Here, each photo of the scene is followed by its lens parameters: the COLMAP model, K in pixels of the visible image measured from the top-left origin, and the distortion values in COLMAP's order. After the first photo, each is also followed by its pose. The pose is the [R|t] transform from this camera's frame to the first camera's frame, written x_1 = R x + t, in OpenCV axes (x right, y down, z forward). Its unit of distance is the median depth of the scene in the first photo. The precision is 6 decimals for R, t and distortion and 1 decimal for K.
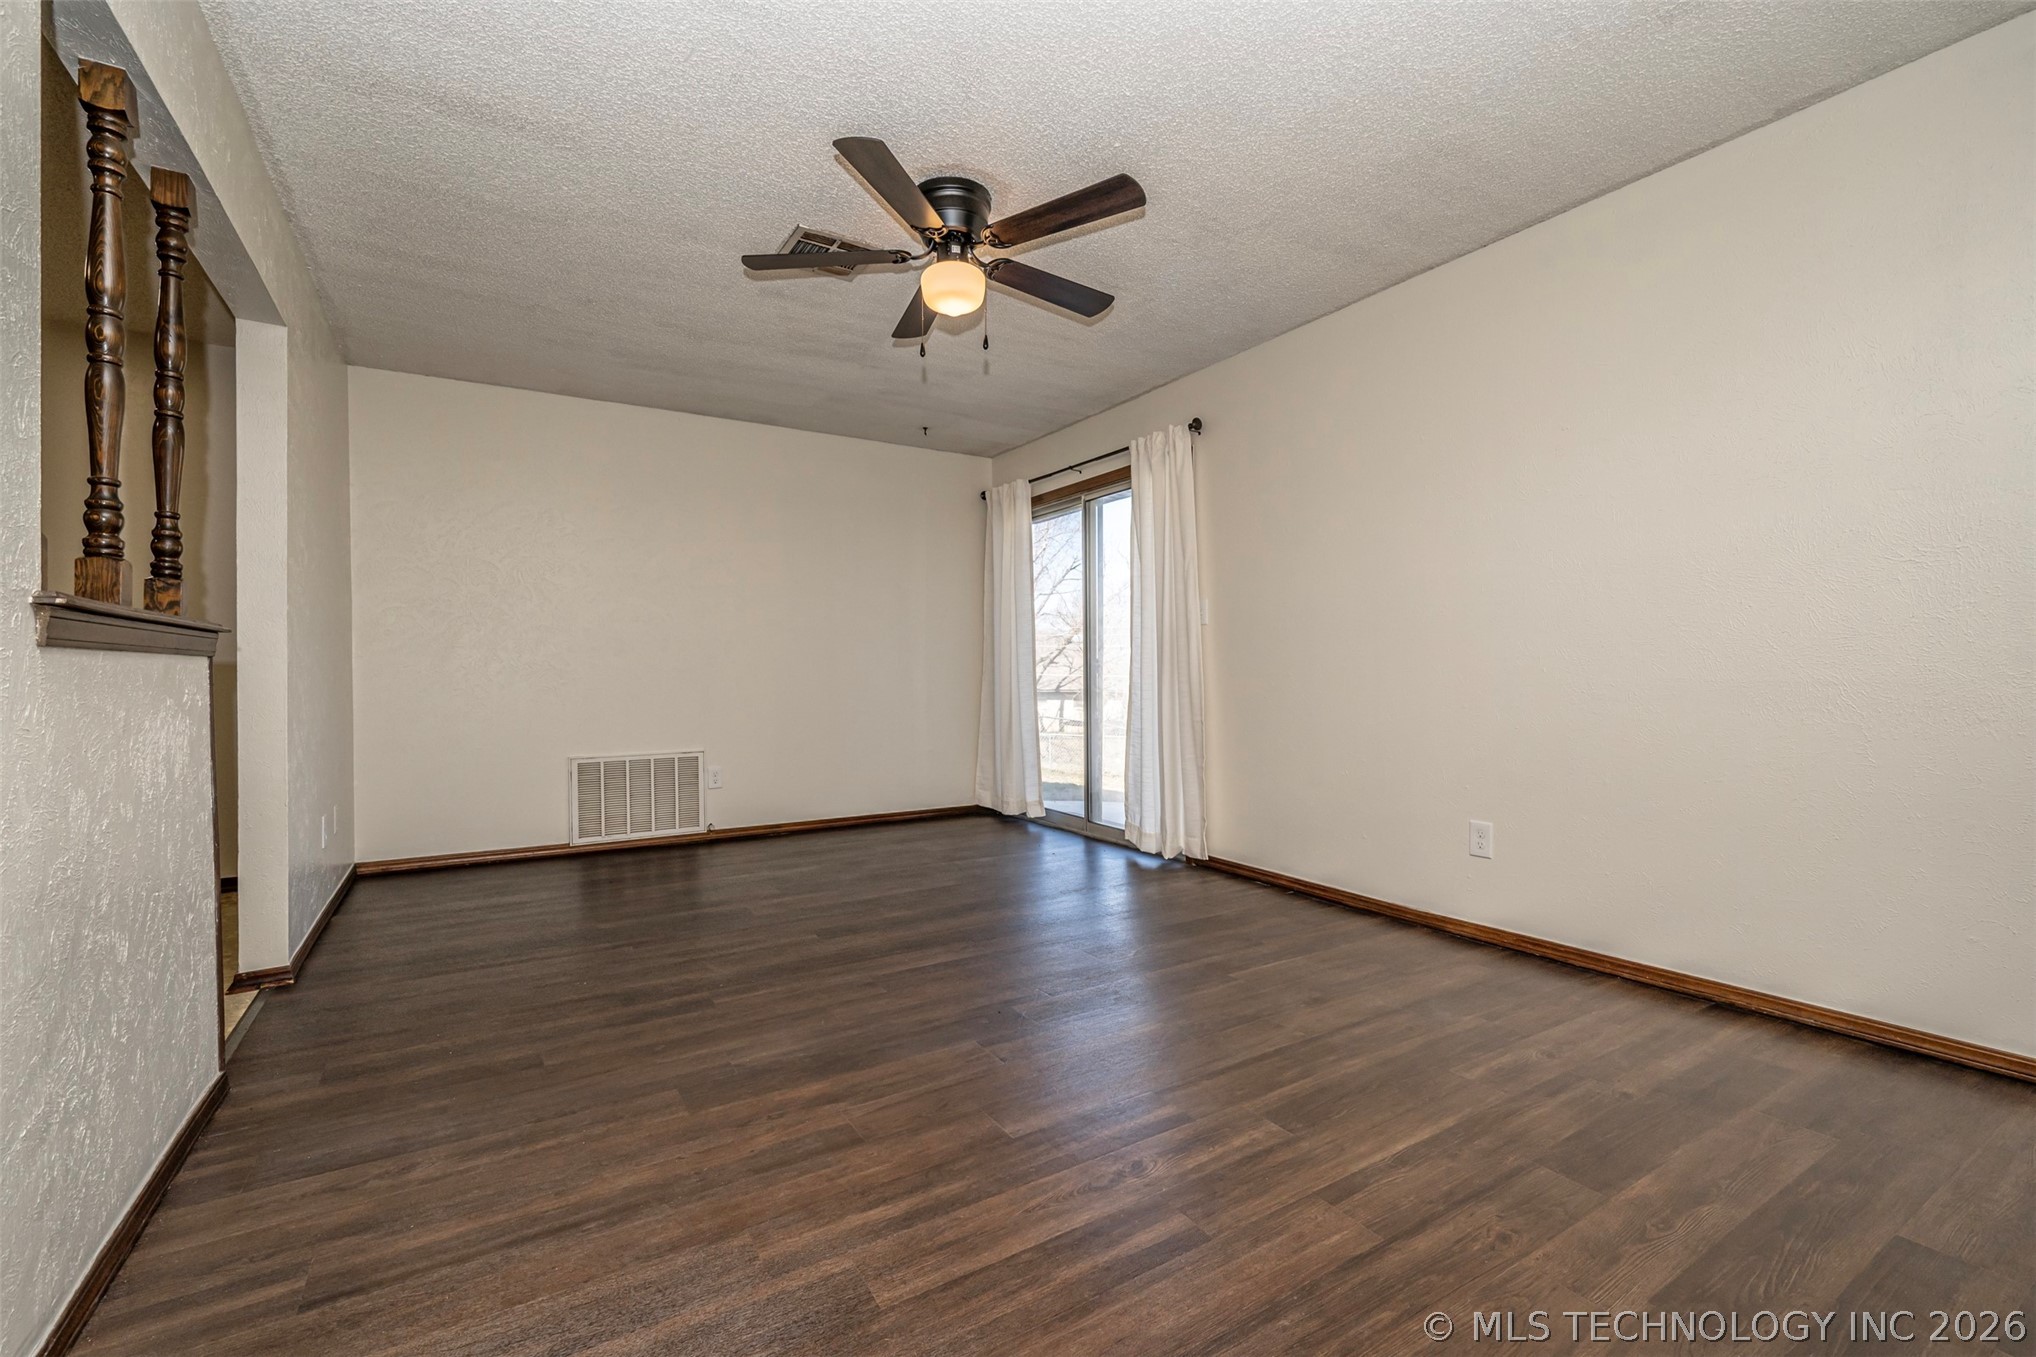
lens RADIAL K [[873.7, 0, 1025.0], [0, 873.7, 673.3], [0, 0, 1]] dist [0.001055, 0.000184]
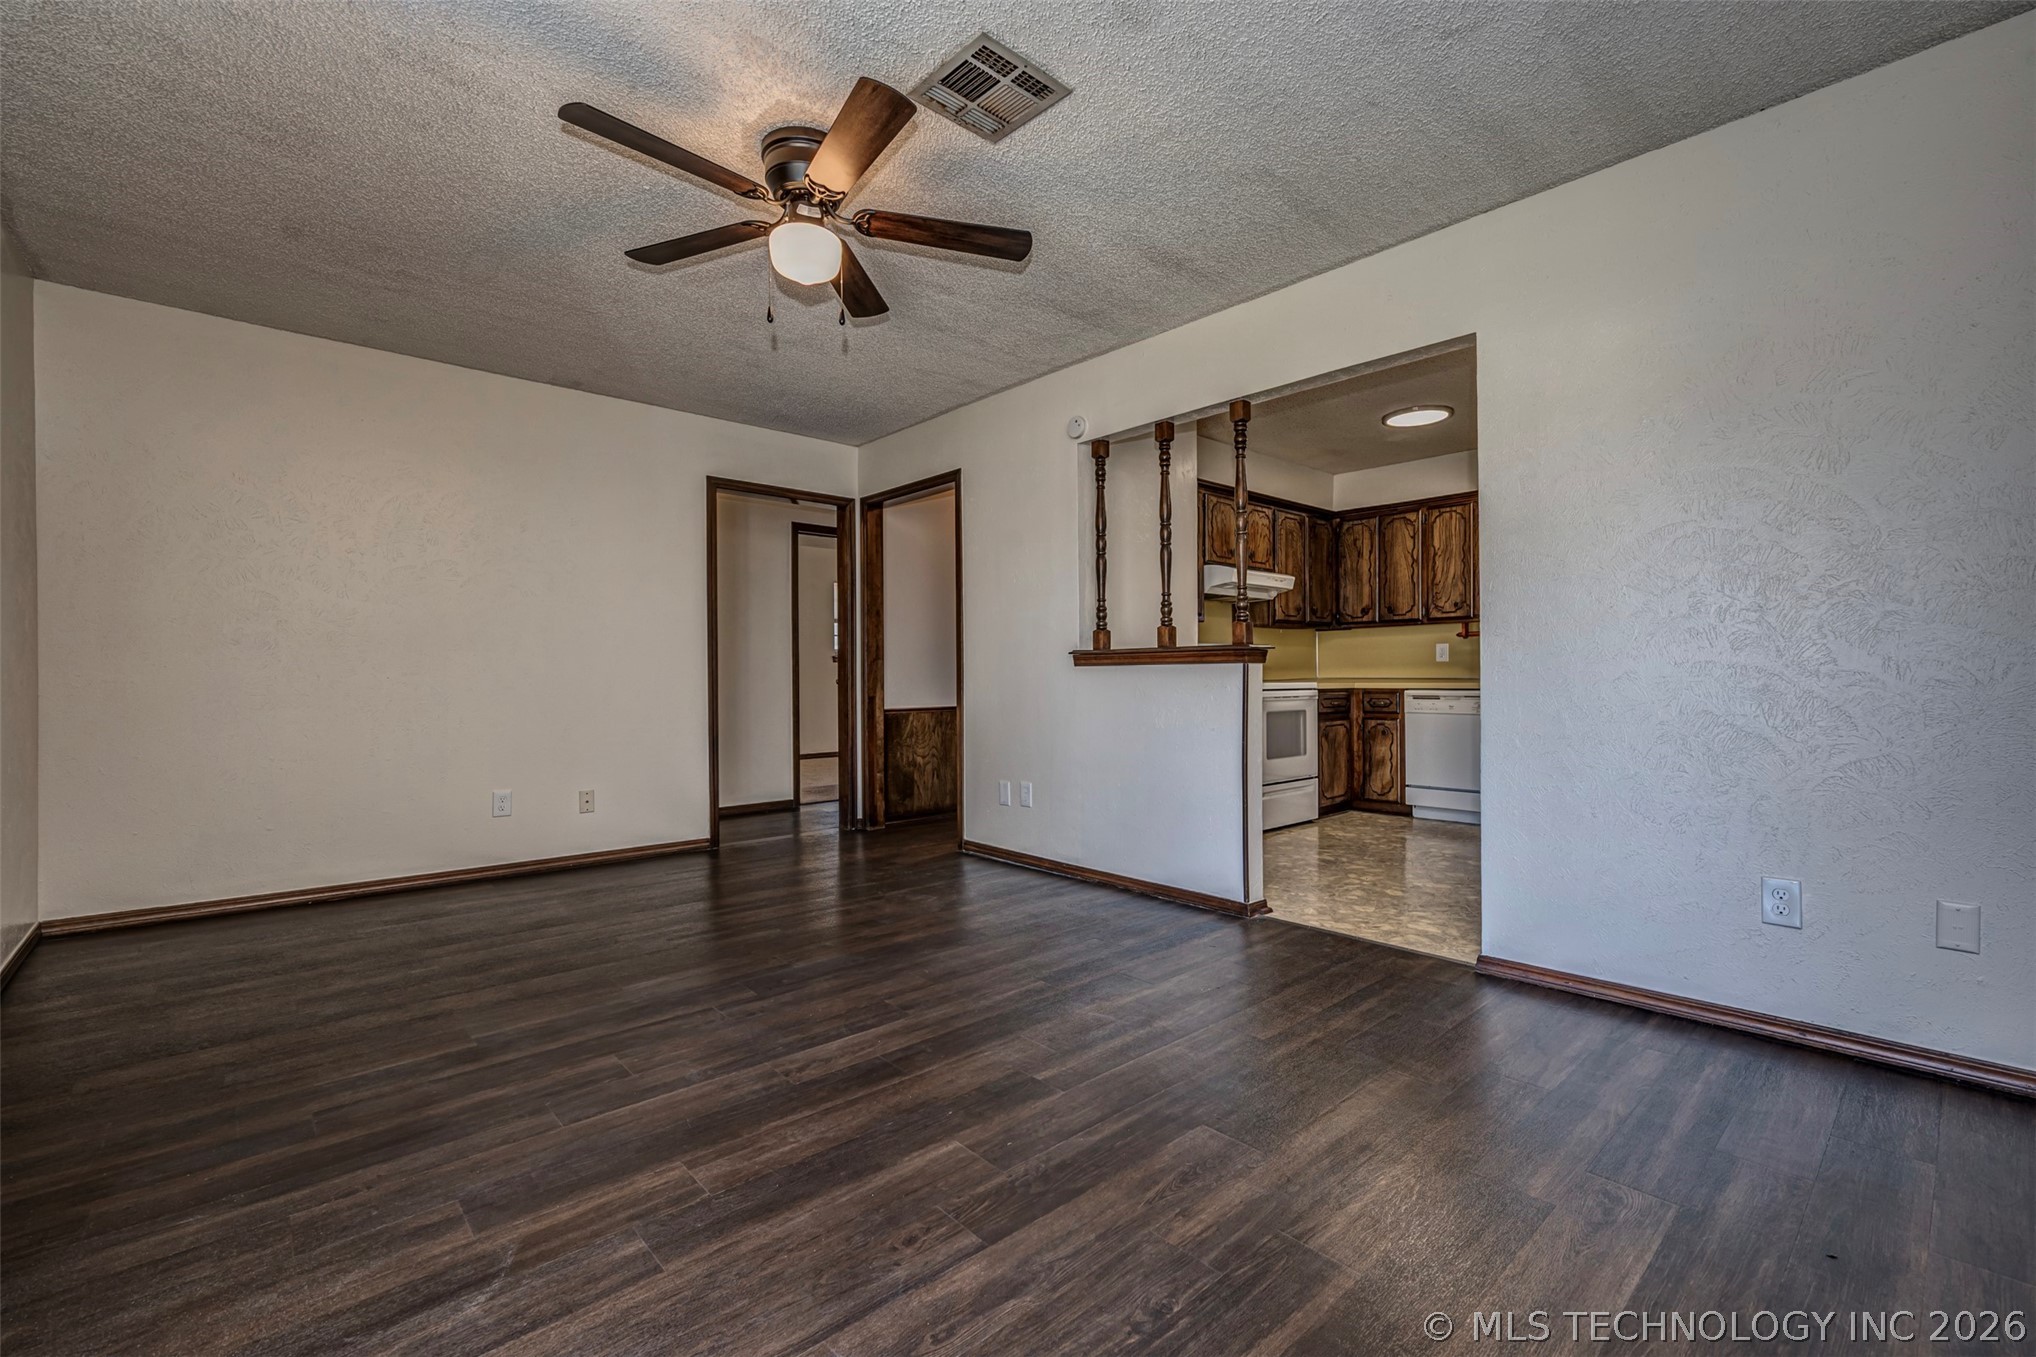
lens RADIAL K [[873.7, 0, 1020.0], [0, 873.7, 674.0], [0, 0, 1]] dist [0.001055, 0.000184]
pose [[-0.984638, 0.010934, -0.174267, -0.119934], [0.011135, 0.999938, -0.000177, -0.000535], [0.174254, -0.002115, -0.984698, 1.692123]]
